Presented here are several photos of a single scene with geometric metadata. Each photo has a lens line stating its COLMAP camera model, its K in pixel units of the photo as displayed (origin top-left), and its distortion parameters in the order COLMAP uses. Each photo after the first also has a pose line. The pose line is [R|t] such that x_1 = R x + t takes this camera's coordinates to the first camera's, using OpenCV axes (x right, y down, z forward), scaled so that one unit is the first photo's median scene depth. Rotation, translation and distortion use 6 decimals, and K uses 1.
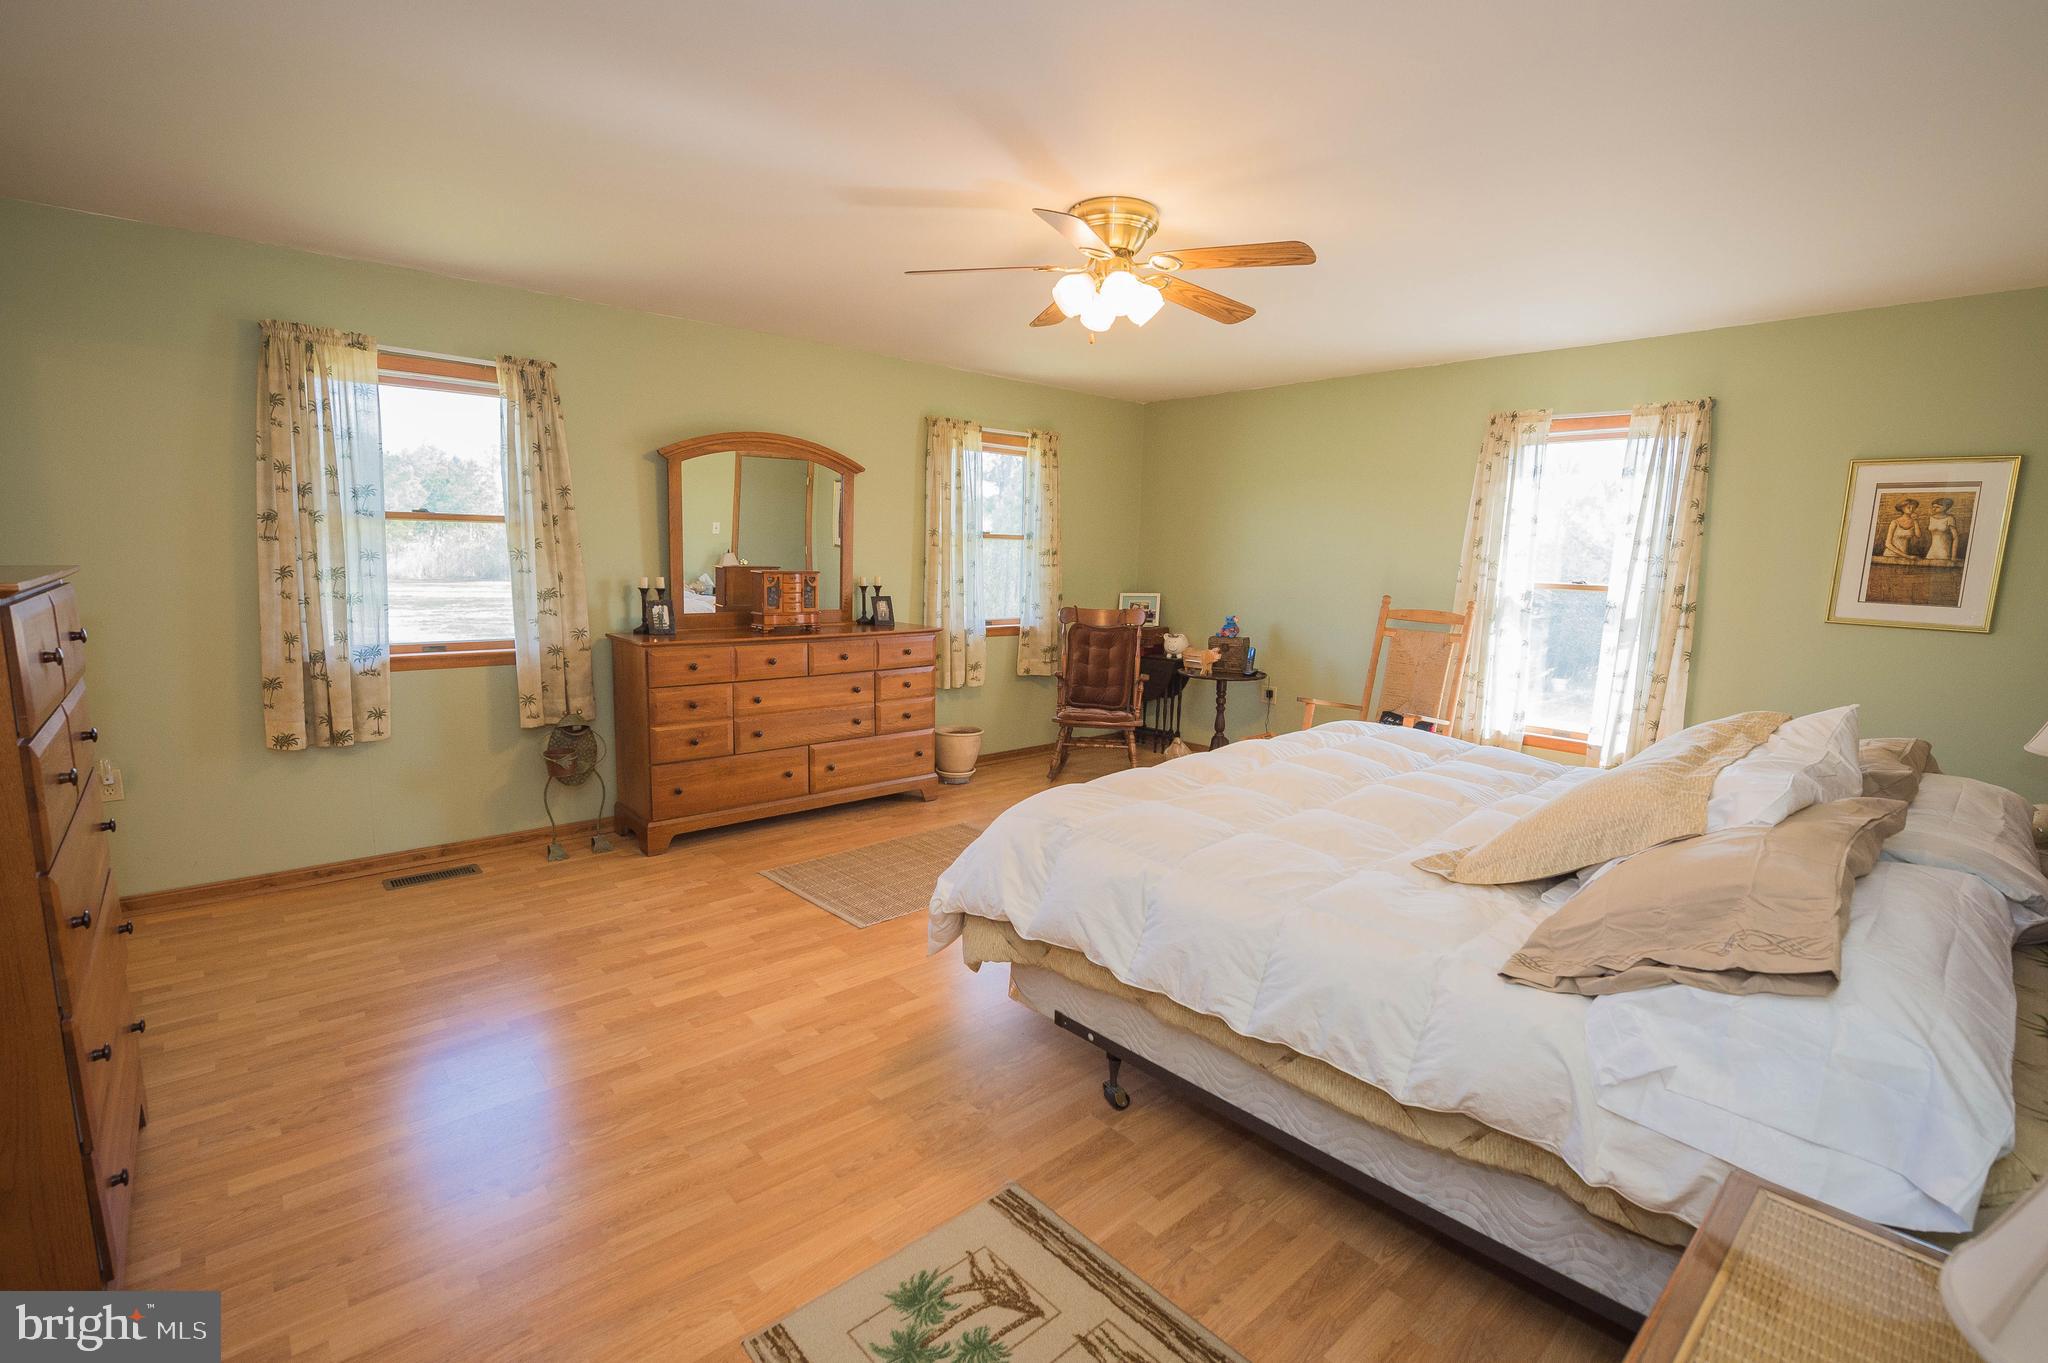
lens RADIAL K [[924.6, 0, 1014.8], [0, 924.6, 687.0], [0, 0, 1]] dist [-0.011173, -0.000349]
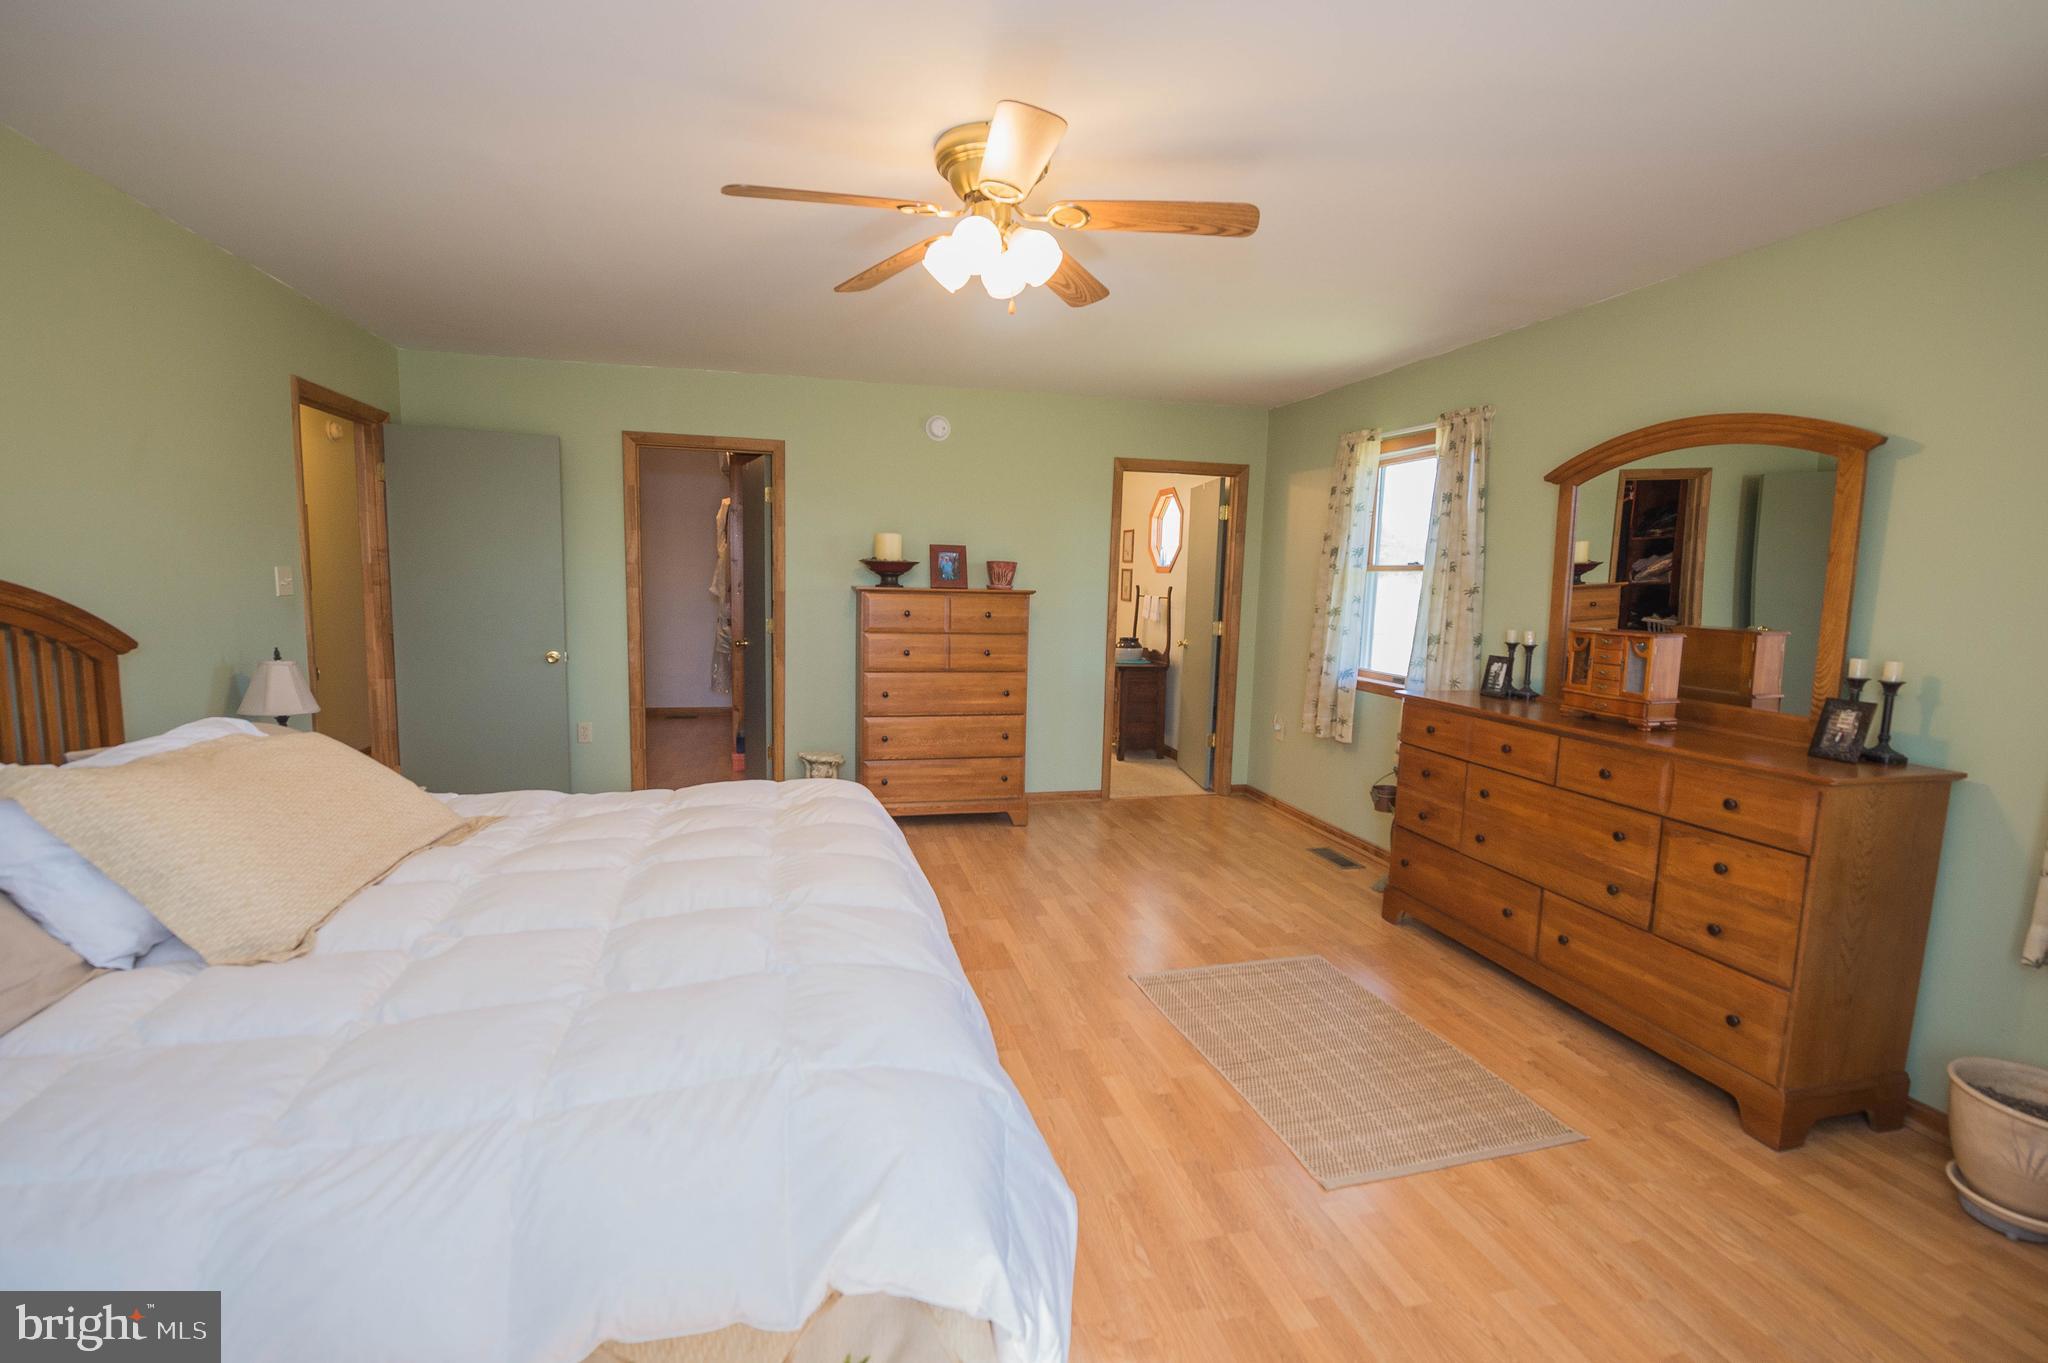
lens RADIAL K [[901.0, 0, 1022.1], [0, 901.0, 691.0], [0, 0, 1]] dist [-0.000410, -0.000190]
pose [[-0.454264, 0.079619, -0.887302, 0.570134], [-0.166642, 0.970824, 0.172427, -0.139223], [0.875143, 0.226189, -0.427742, 1.020498]]
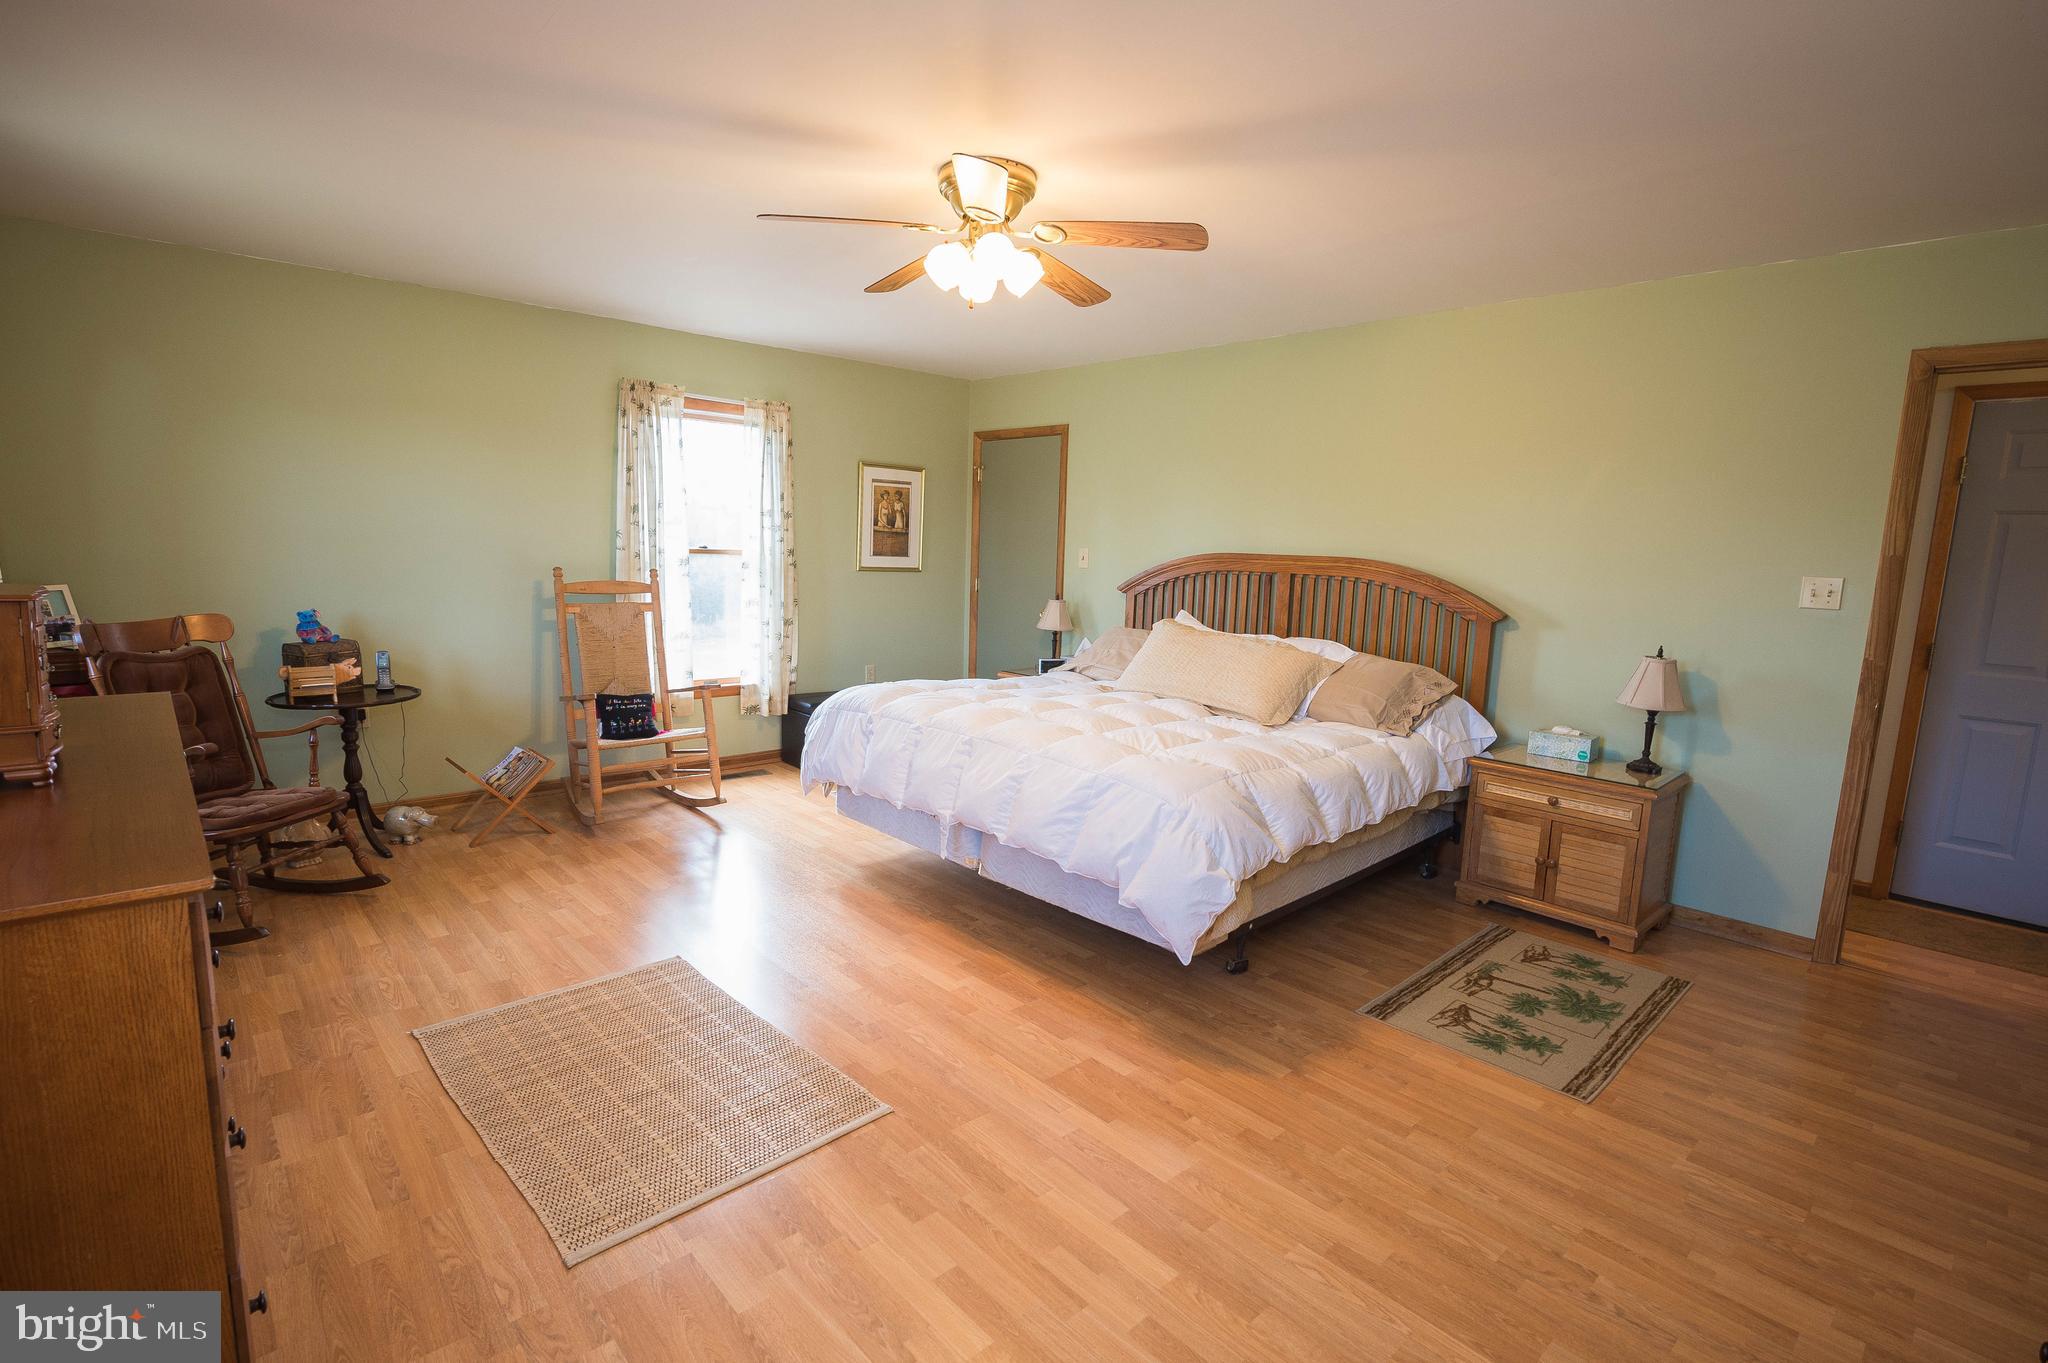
lens RADIAL K [[960.5, 0, 1018.6], [0, 960.5, 685.7], [0, 0, 1]] dist [-0.011710, -0.000695]
pose [[-0.021123, -0.172564, 0.984772, -0.657289], [0.112798, 0.978291, 0.173847, -0.121994], [-0.993393, 0.114752, -0.001199, 0.722671]]
